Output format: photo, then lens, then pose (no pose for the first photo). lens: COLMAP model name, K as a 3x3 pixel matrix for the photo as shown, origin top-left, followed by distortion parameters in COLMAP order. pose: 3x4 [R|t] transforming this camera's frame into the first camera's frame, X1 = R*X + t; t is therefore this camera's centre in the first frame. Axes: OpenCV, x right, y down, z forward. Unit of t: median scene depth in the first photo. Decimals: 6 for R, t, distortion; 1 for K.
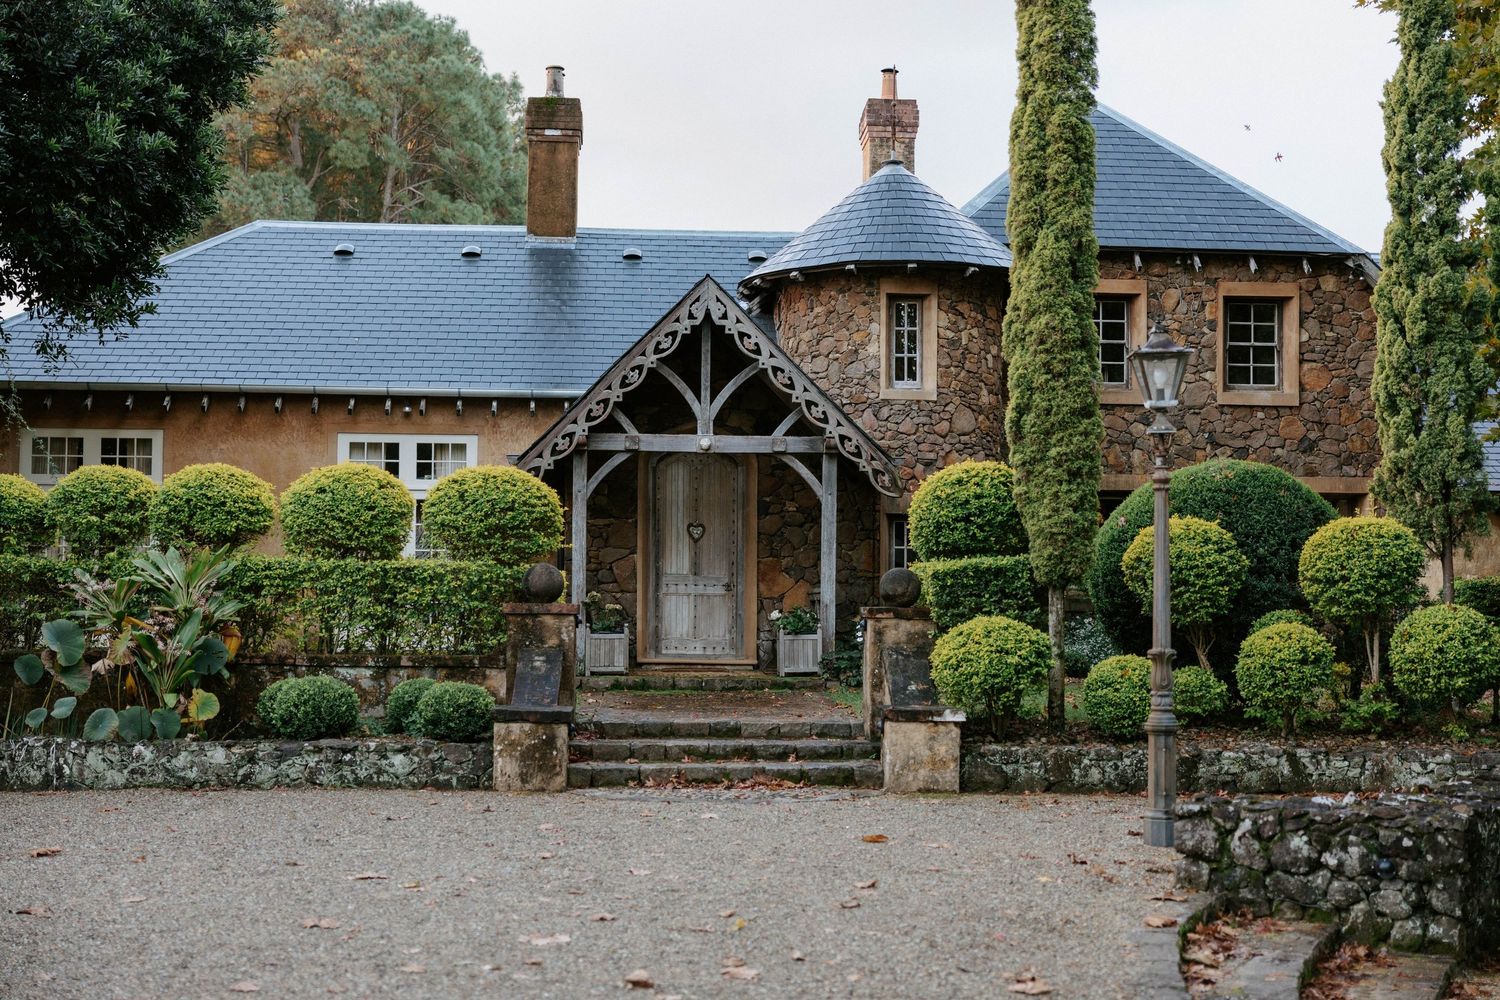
lens RADIAL K [[2110.7, 0, 696.4], [0, 2110.7, 478.7], [0, 0, 1]] dist [-0.144651, 0.000000]
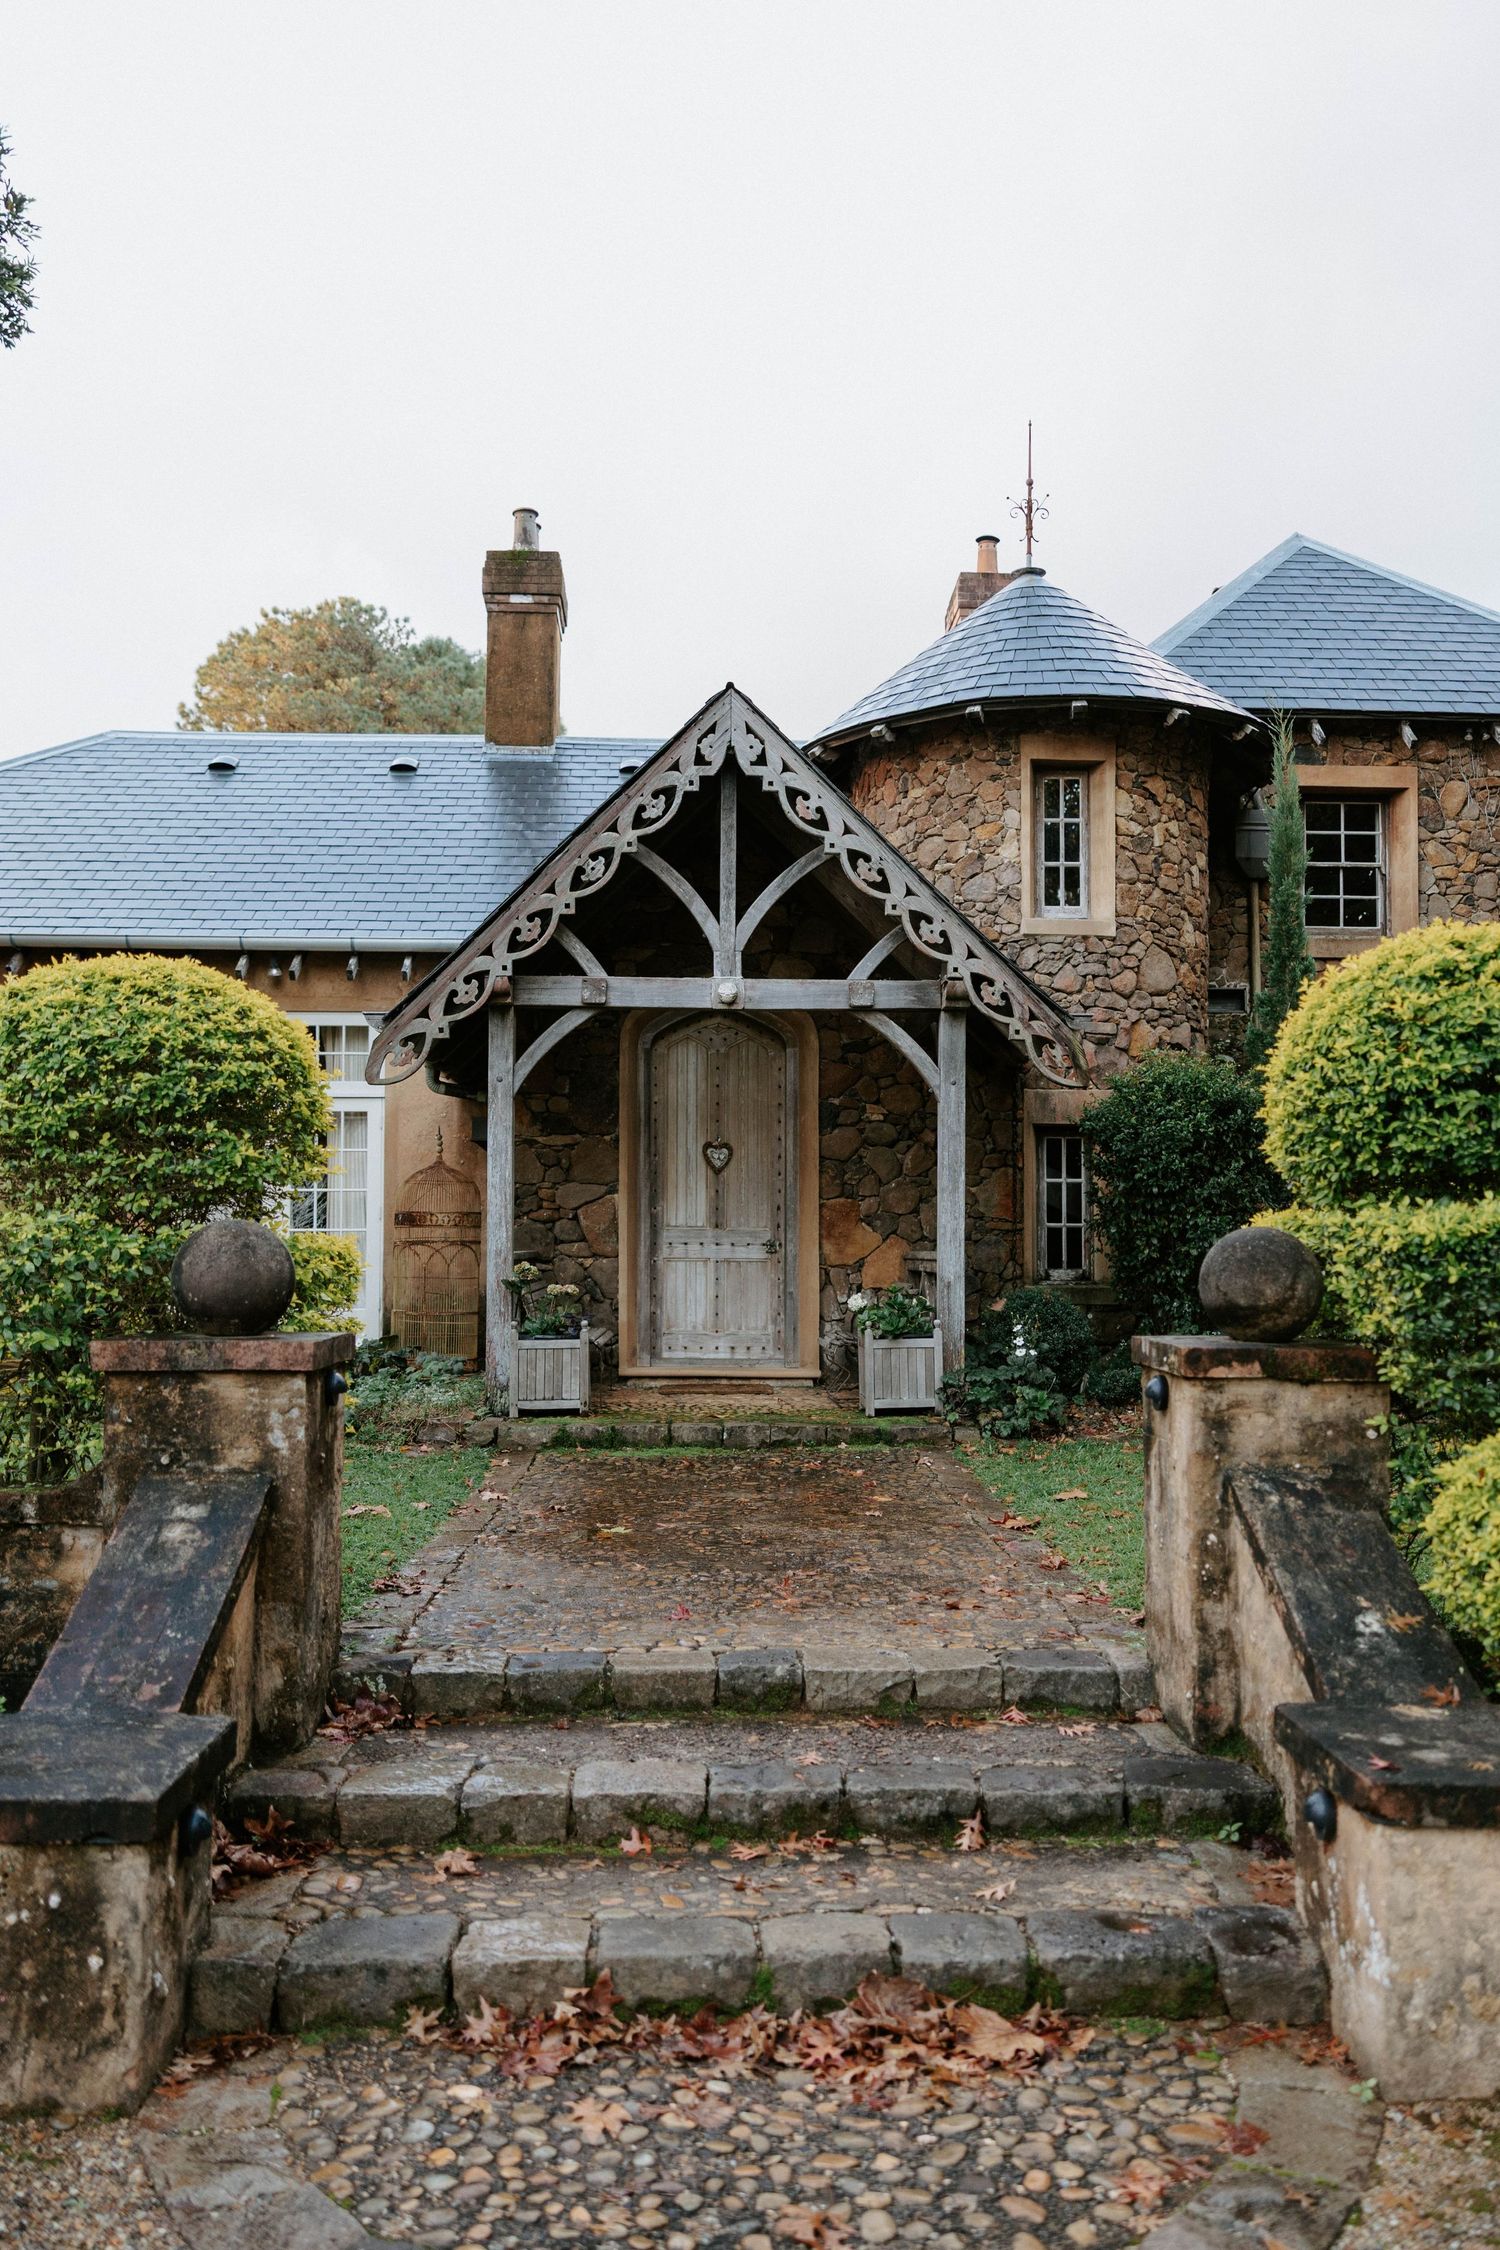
lens RADIAL K [[1944.5, 0, 736.4], [0, 1944.5, 1138.2], [0, 0, 1]] dist [0.054367, -0.019824]
pose [[0.999978, -0.005340, -0.004000, 0.008392], [0.005367, 0.999963, 0.006745, 0.018176], [0.003964, -0.006767, 0.999969, 0.492226]]
